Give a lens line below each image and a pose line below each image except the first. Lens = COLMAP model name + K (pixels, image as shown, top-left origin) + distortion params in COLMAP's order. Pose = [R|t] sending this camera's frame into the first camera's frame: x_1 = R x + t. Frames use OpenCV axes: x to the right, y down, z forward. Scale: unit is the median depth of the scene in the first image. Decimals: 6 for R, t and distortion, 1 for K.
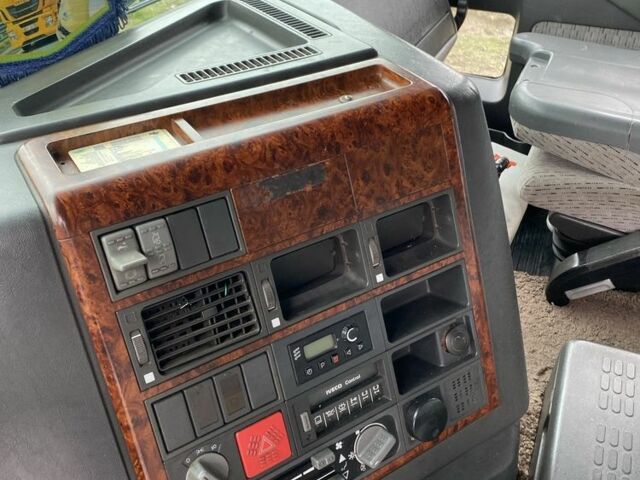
lens RADIAL K [[656.1, 0, 320.0], [0, 656.1, 240.0], [0, 0, 1]] dist [0.005559, -0.006089]
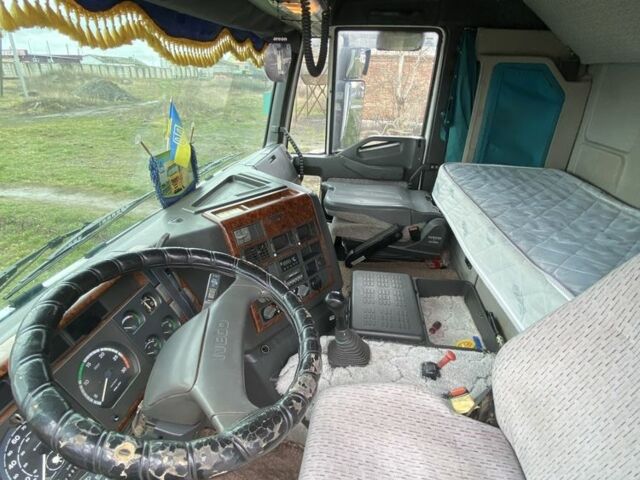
lens RADIAL K [[352.3, 0, 320.0], [0, 352.3, 240.0], [0, 0, 1]] dist [-0.020615, -0.000491]
pose [[0.957366, -0.100195, 0.270945, -0.307650], [0.143659, 0.978853, -0.145632, 0.319074], [-0.250624, 0.178347, 0.951515, -0.849348]]
